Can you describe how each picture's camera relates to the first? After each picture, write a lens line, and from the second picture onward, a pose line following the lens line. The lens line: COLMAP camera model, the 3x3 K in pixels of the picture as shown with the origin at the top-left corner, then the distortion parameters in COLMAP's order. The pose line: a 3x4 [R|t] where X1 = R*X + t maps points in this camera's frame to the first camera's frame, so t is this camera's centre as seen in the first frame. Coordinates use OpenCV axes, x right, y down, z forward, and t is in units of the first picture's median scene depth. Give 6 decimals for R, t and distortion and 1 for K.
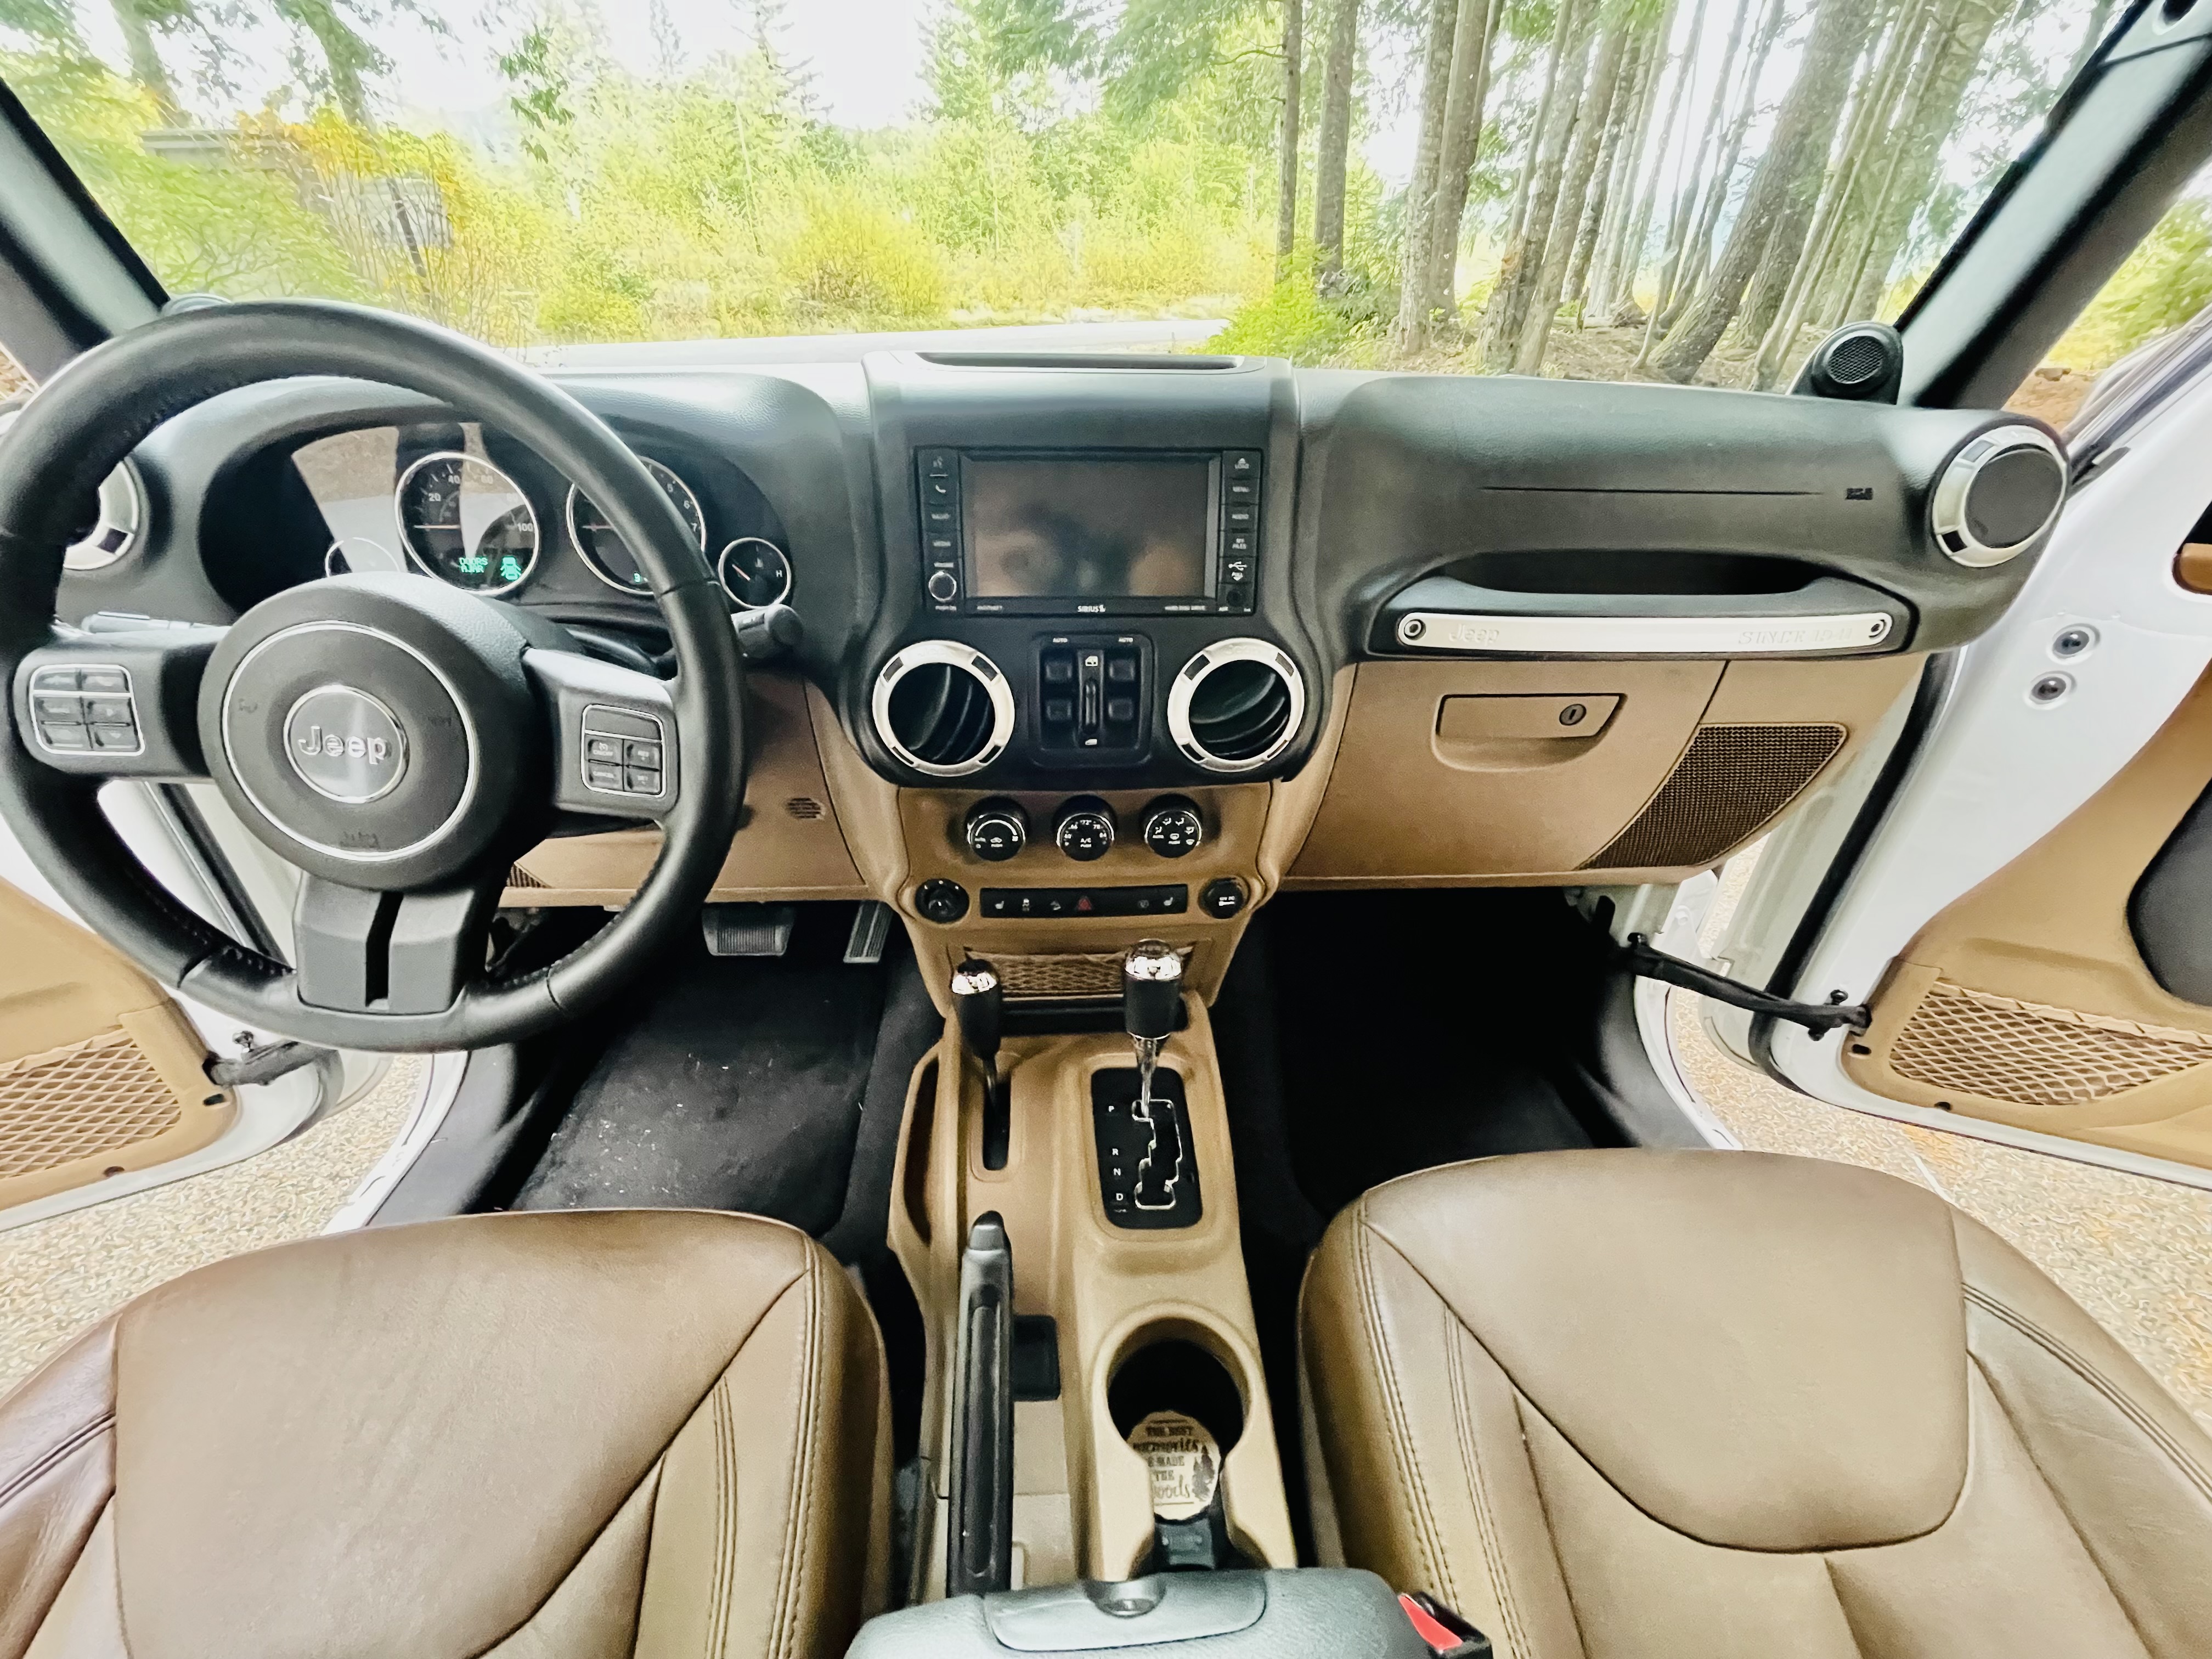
lens RADIAL K [[889.9, 0, 1097.0], [0, 889.9, 828.0], [0, 0, 1]] dist [-0.004190, 0.000519]
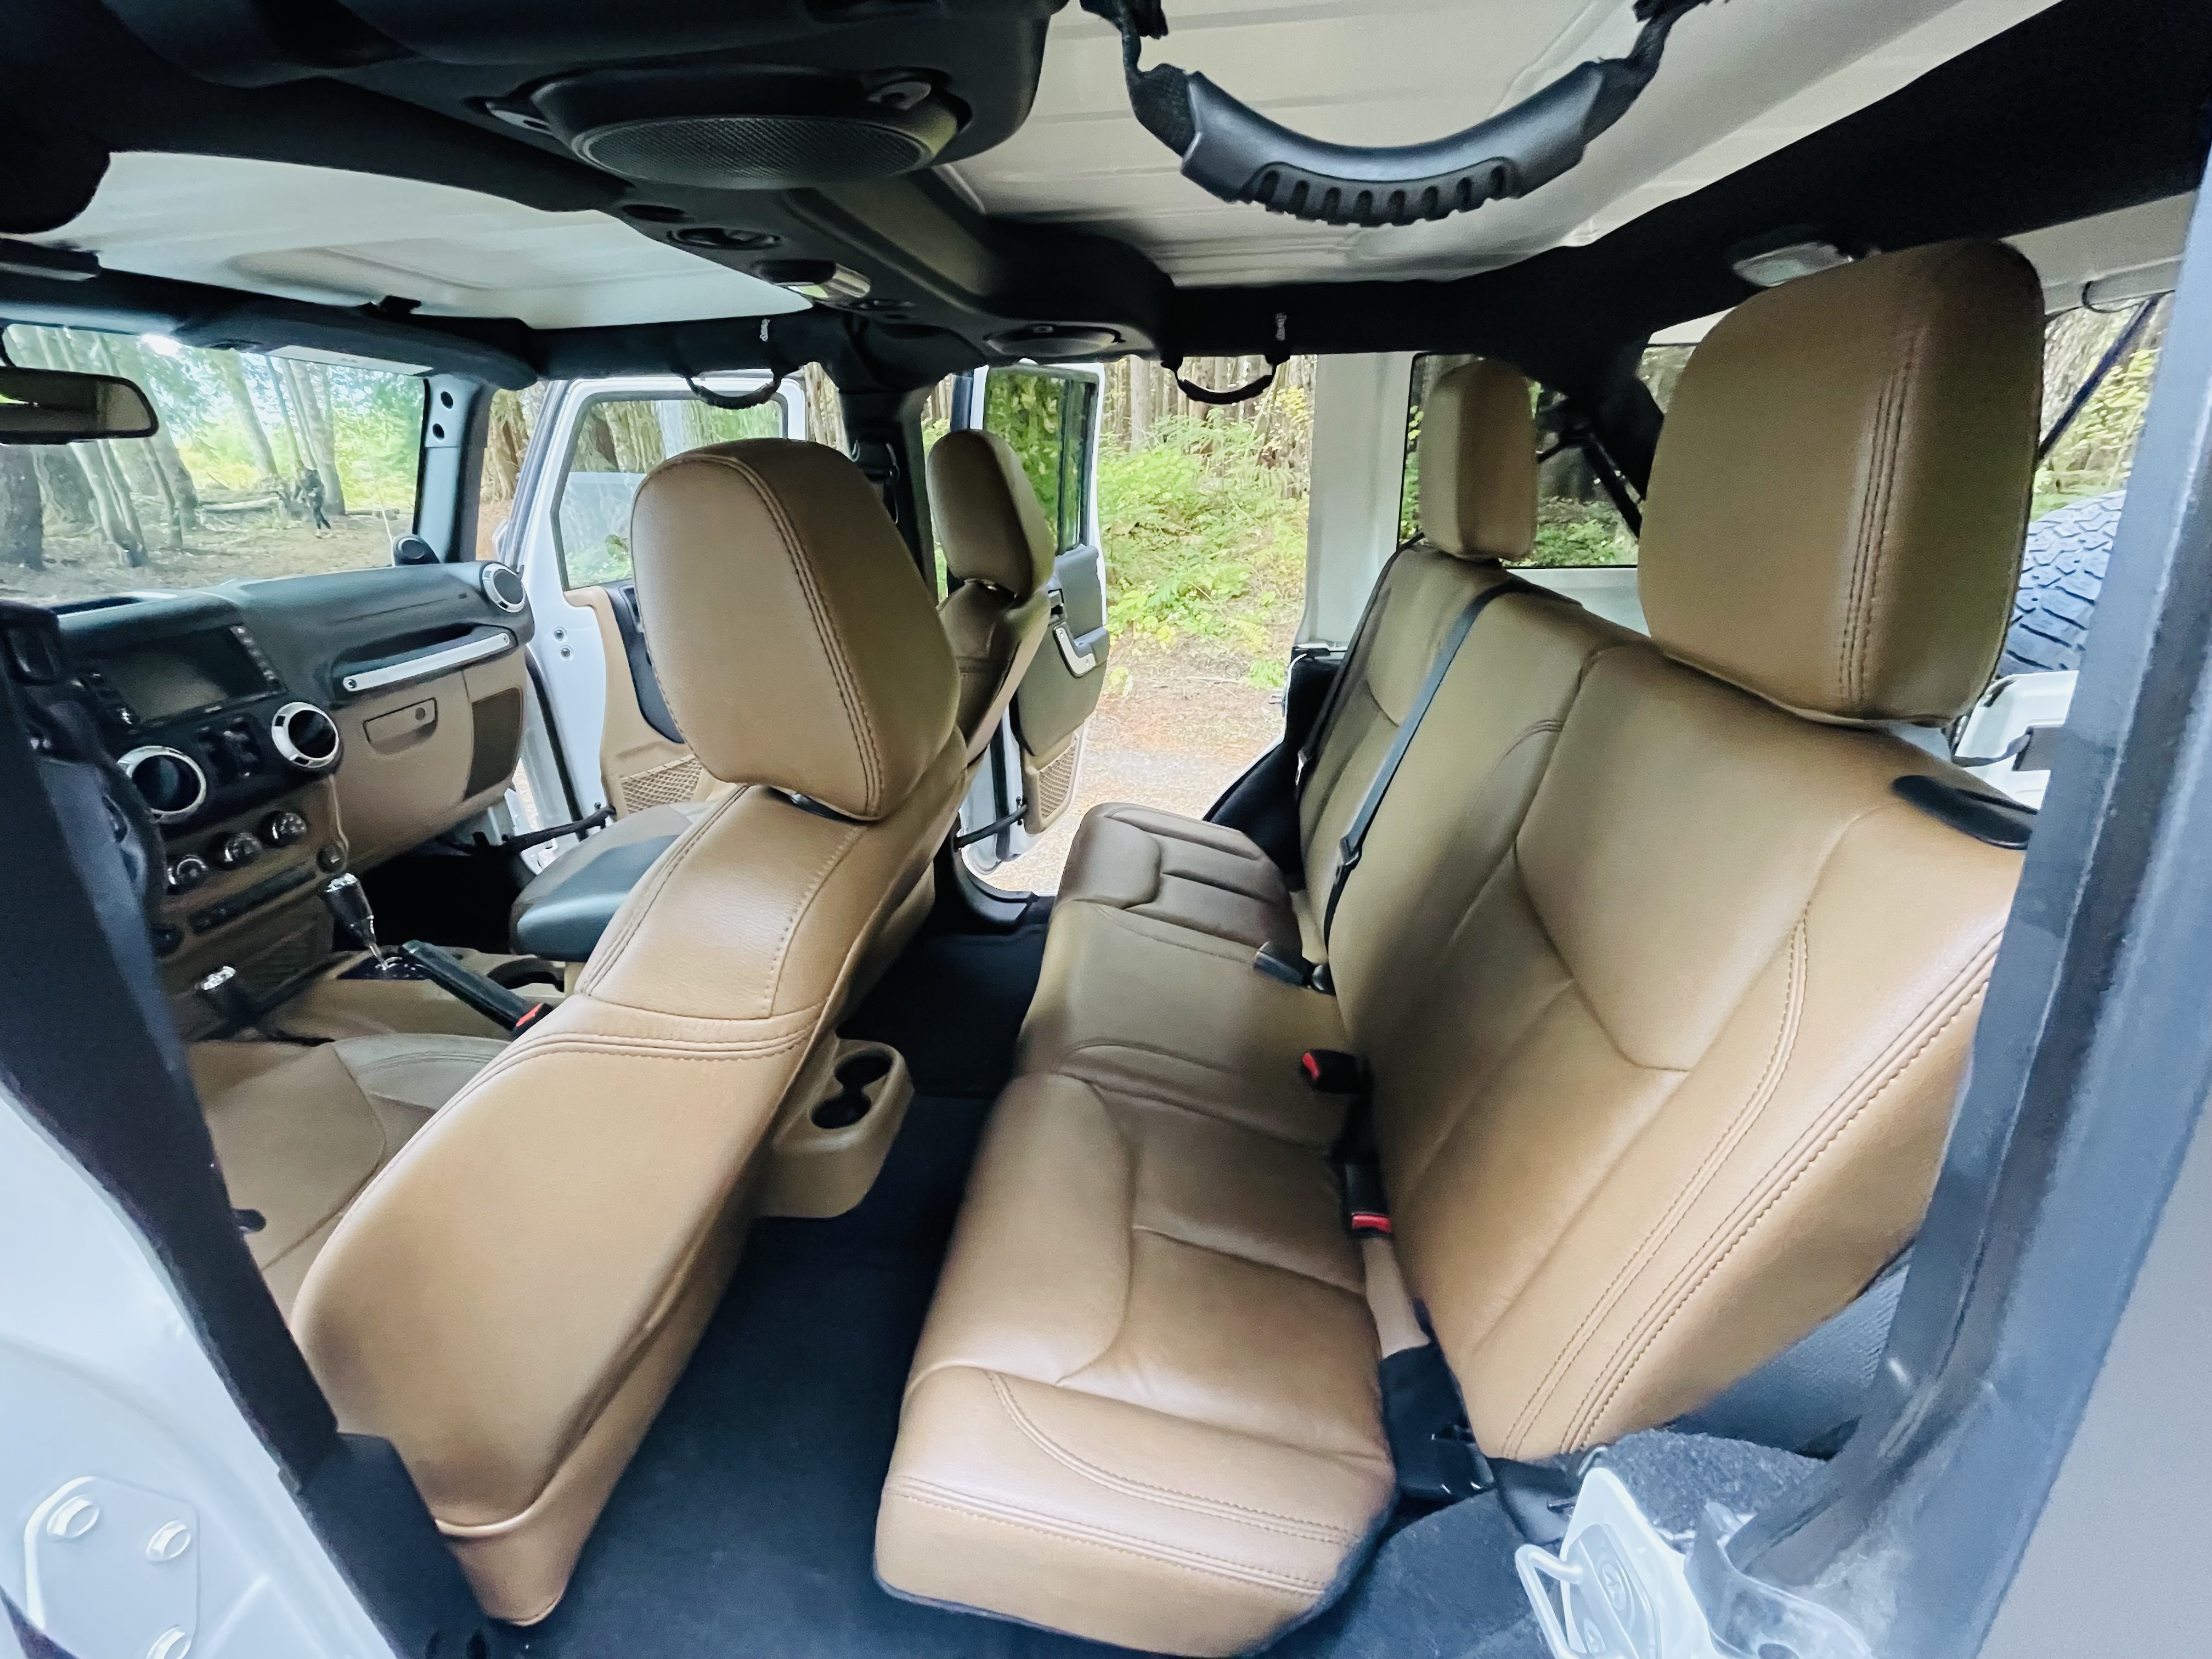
lens RADIAL K [[889.9, 0, 1102.9], [0, 889.9, 826.2], [0, 0, 1]] dist [-0.004190, 0.000519]
pose [[0.143103, -0.408160, 0.901624, -1.258133], [0.535534, 0.798046, 0.276273, 0.376340], [-0.832301, 0.443315, 0.332786, -0.948569]]
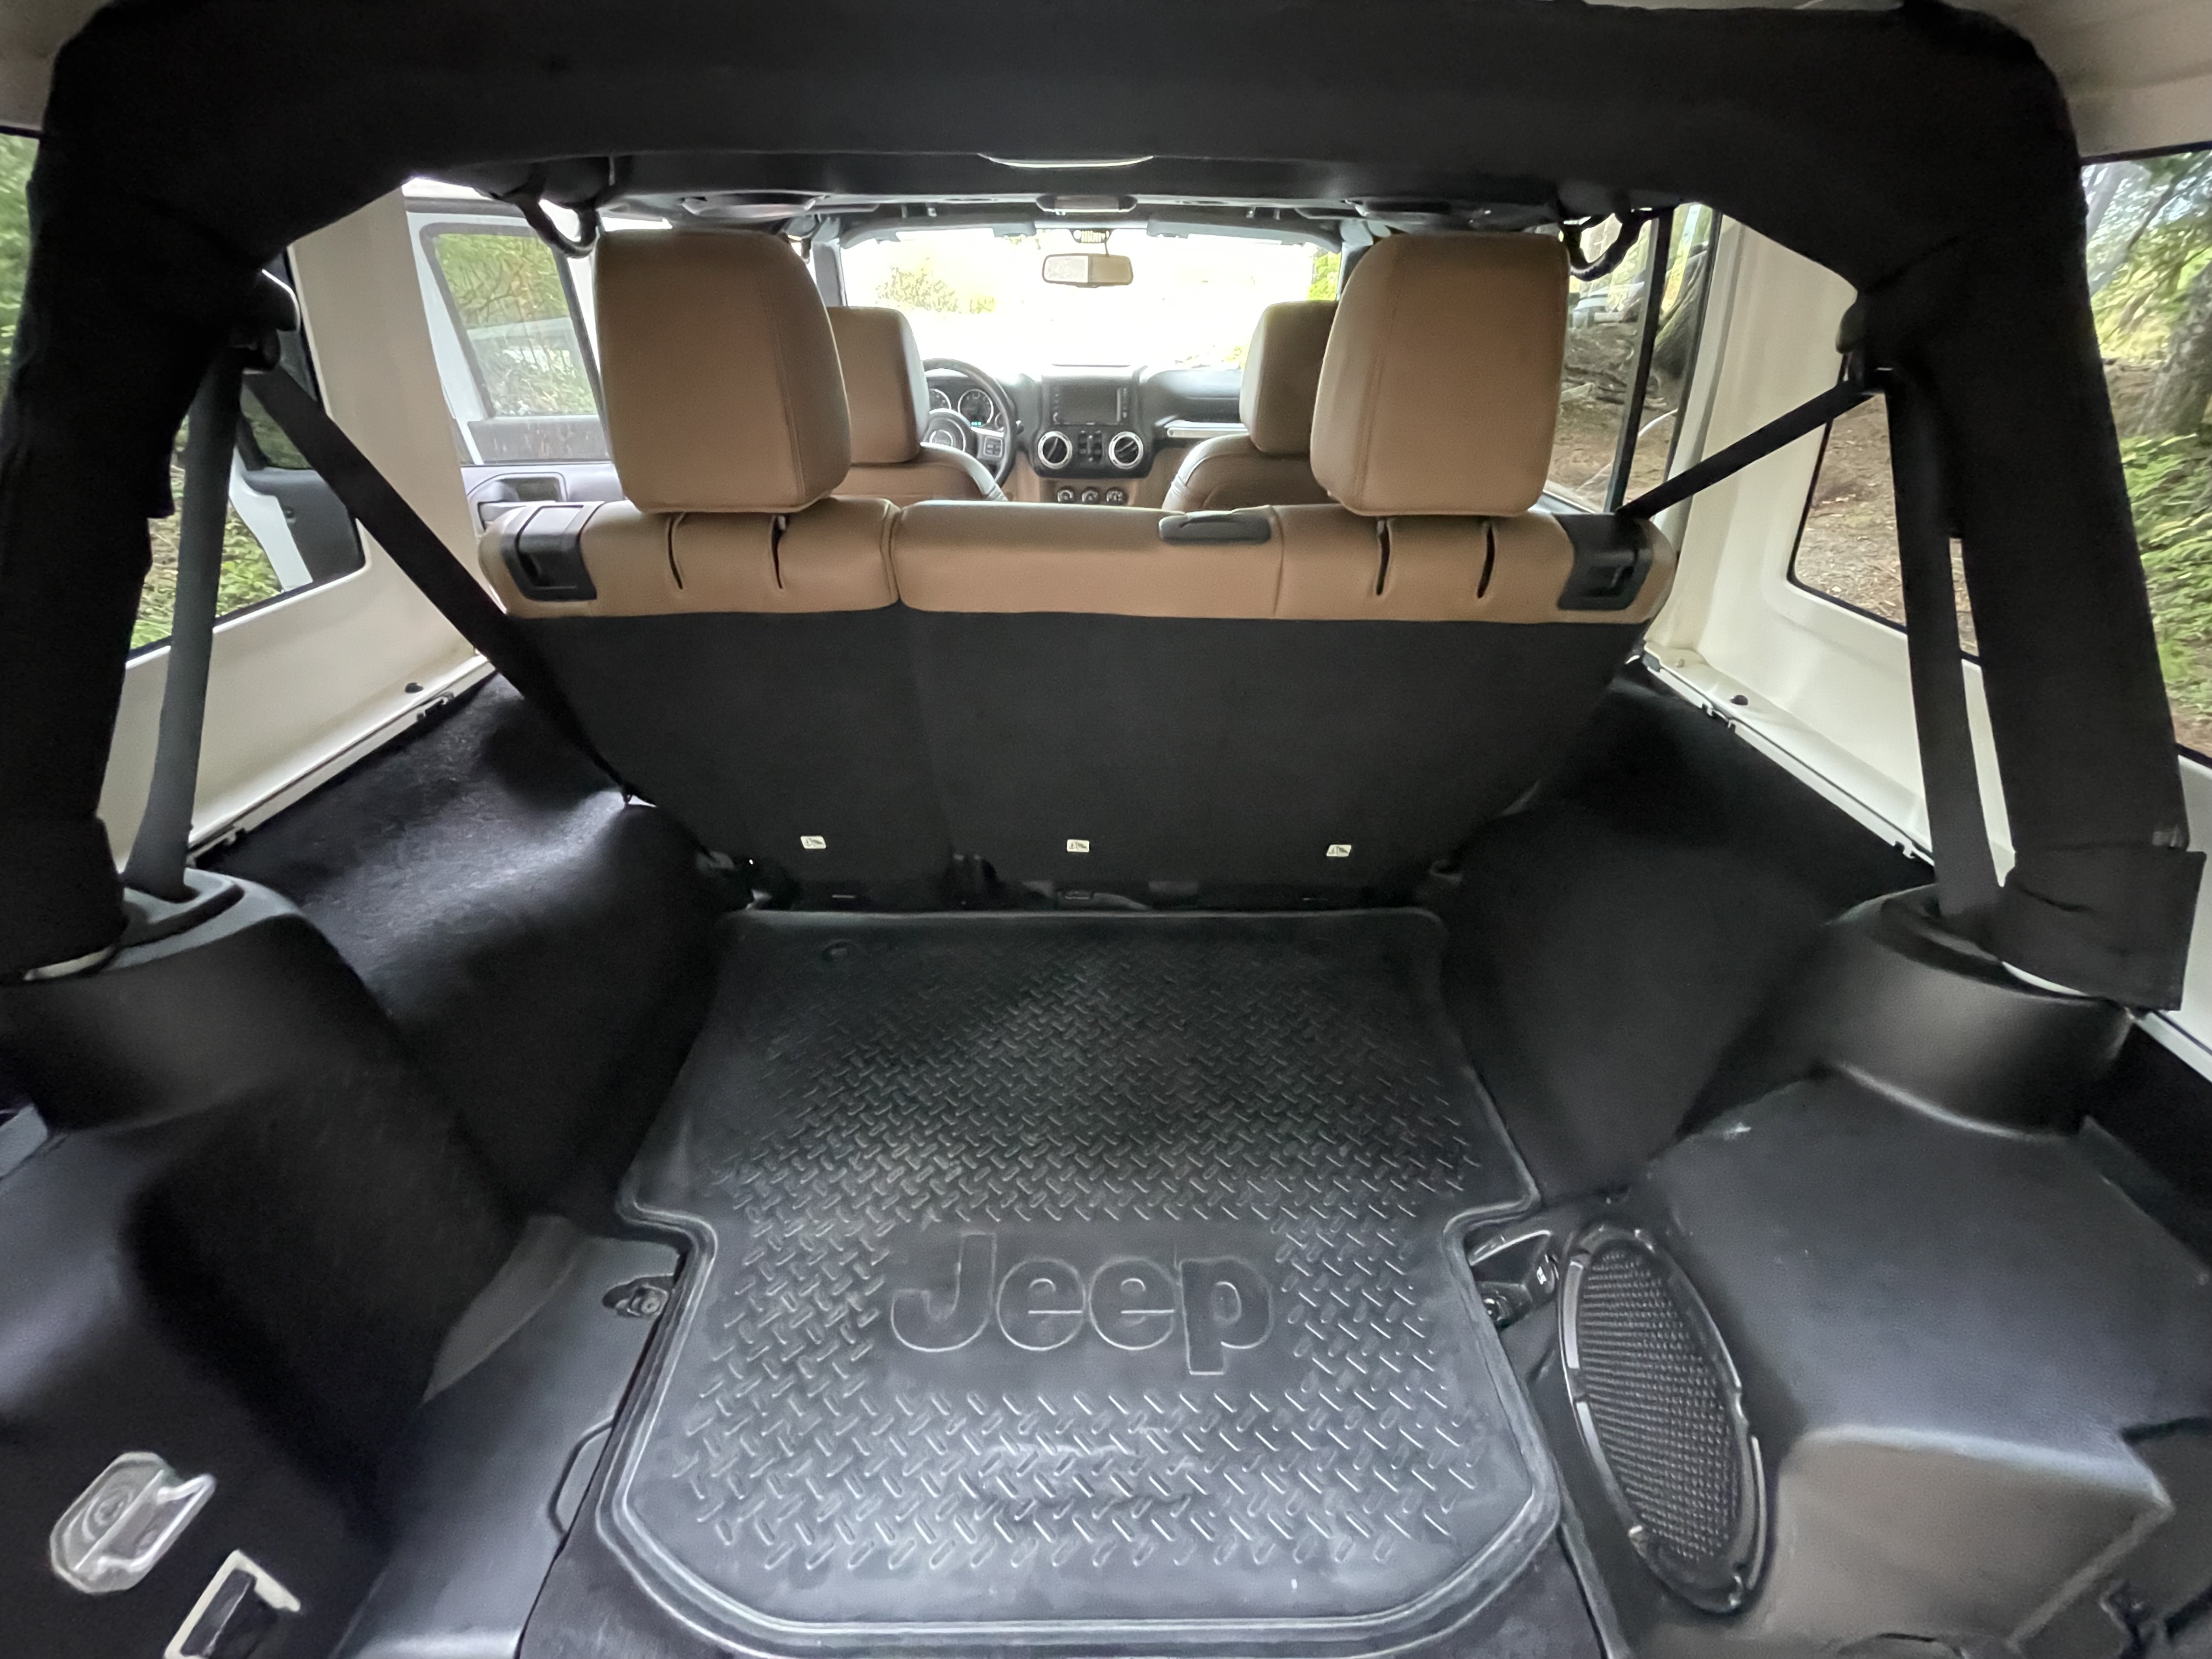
lens RADIAL K [[889.9, 0, 1095.4], [0, 889.9, 833.6], [0, 0, 1]] dist [-0.004190, 0.000519]
pose [[0.998345, 0.024592, -0.051983, 0.221813], [-0.023983, 0.999637, 0.012314, 1.277696], [0.052267, -0.011047, 0.998572, -2.521552]]
